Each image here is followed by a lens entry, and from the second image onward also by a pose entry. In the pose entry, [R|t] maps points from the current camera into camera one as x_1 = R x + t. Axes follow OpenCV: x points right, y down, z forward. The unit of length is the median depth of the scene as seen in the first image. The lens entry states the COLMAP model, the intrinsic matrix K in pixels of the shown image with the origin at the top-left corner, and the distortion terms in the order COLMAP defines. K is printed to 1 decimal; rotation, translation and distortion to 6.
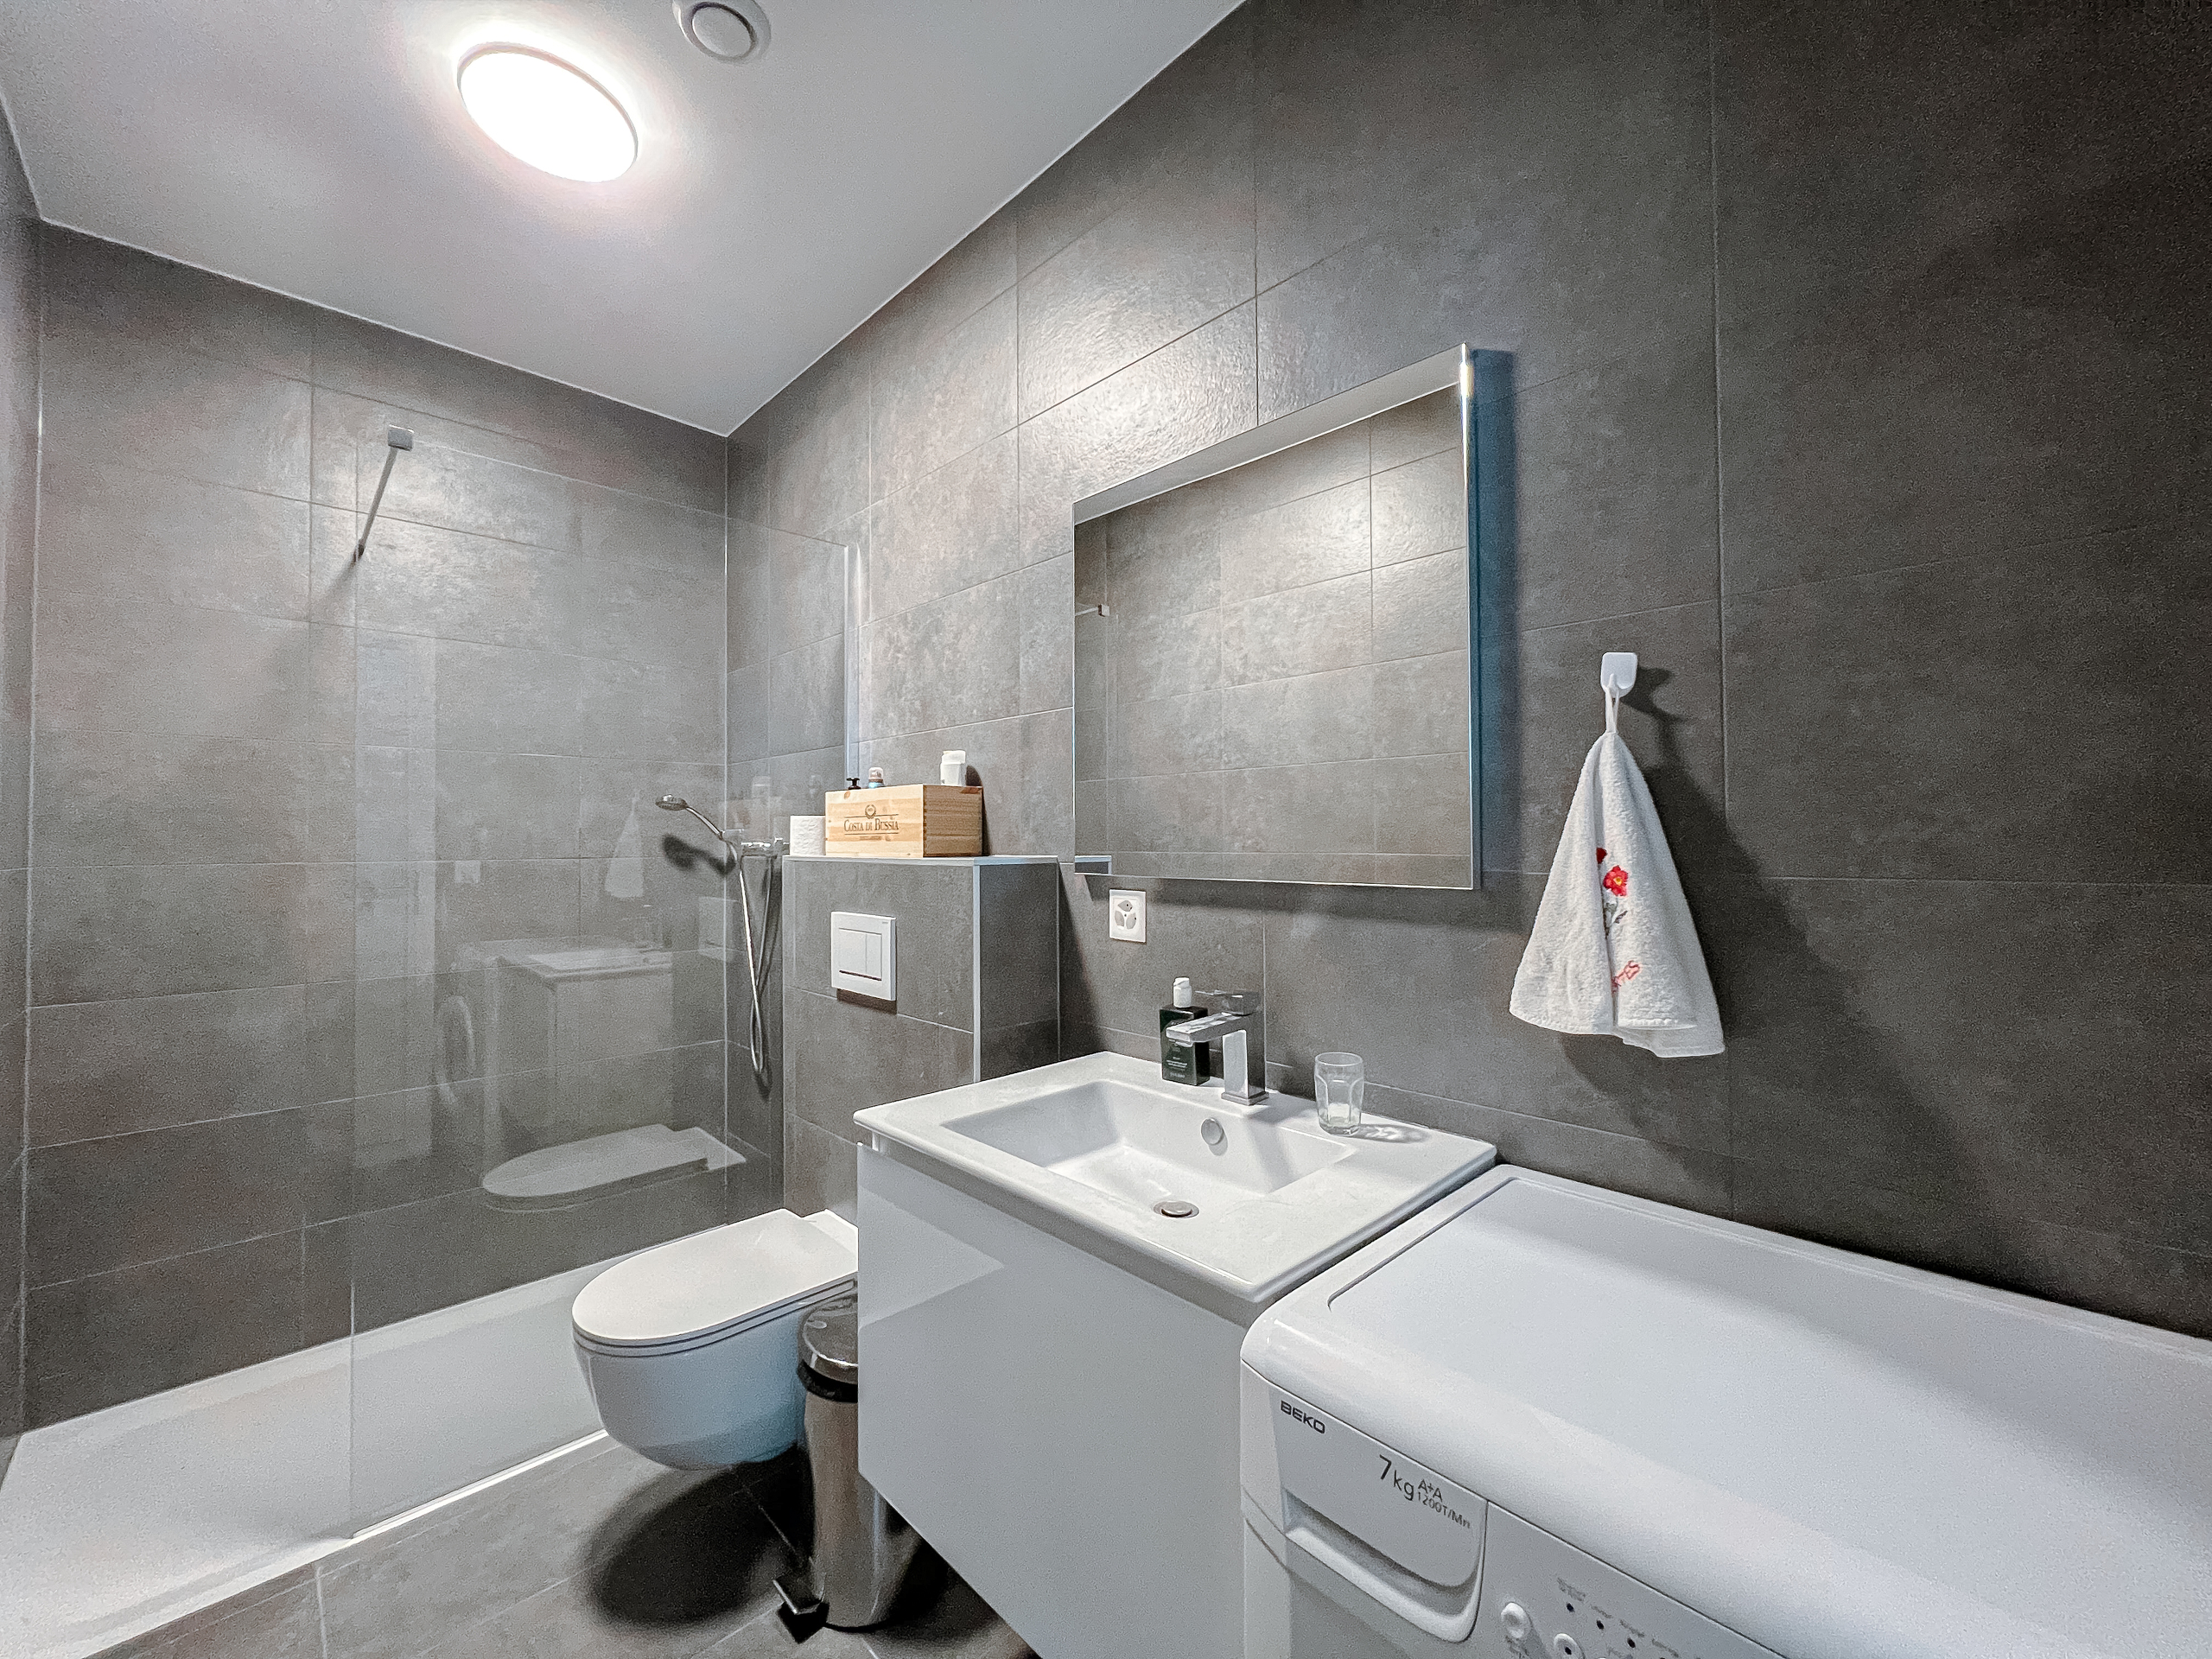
lens RADIAL K [[892.4, 0, 1104.5], [0, 892.4, 820.5], [0, 0, 1]] dist [0.000599, 0.000517]
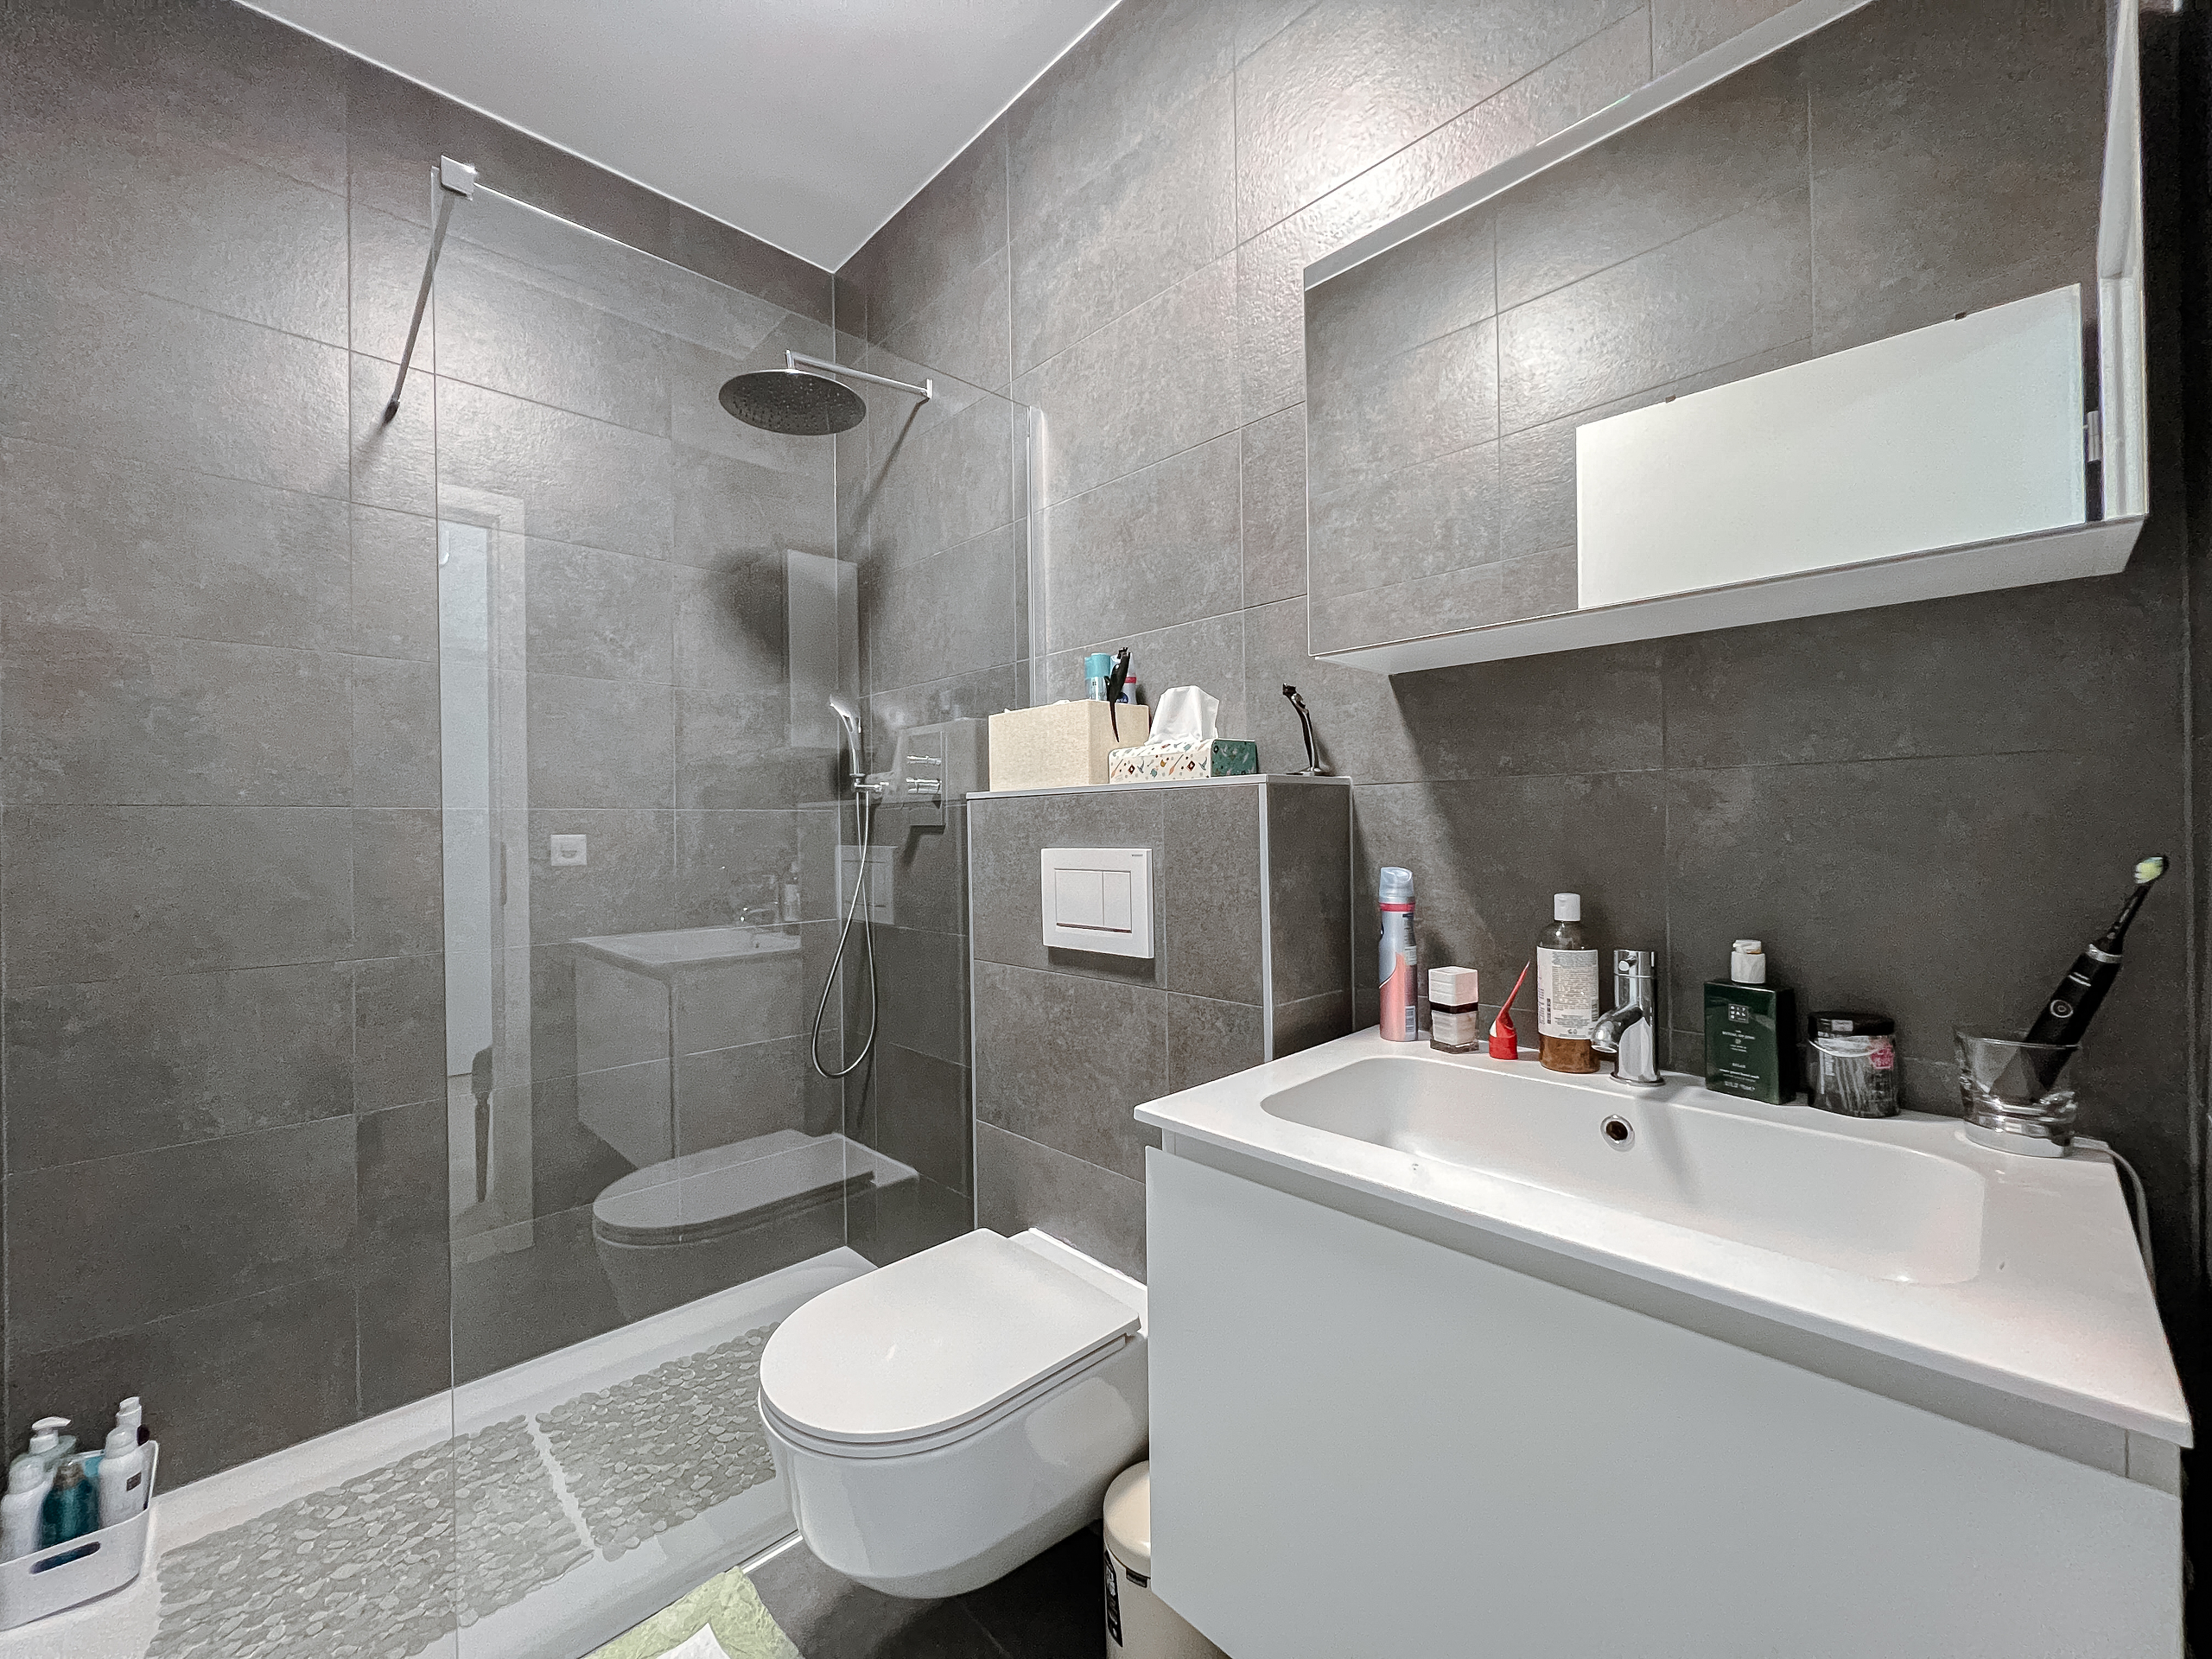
lens RADIAL K [[892.4, 0, 1104.5], [0, 892.4, 820.5], [0, 0, 1]] dist [0.000599, 0.000517]
pose [[0.999240, -0.018447, 0.034345, -0.272882], [0.018289, 0.999821, 0.004908, 0.072016], [-0.034429, -0.004276, 0.999398, 0.219261]]
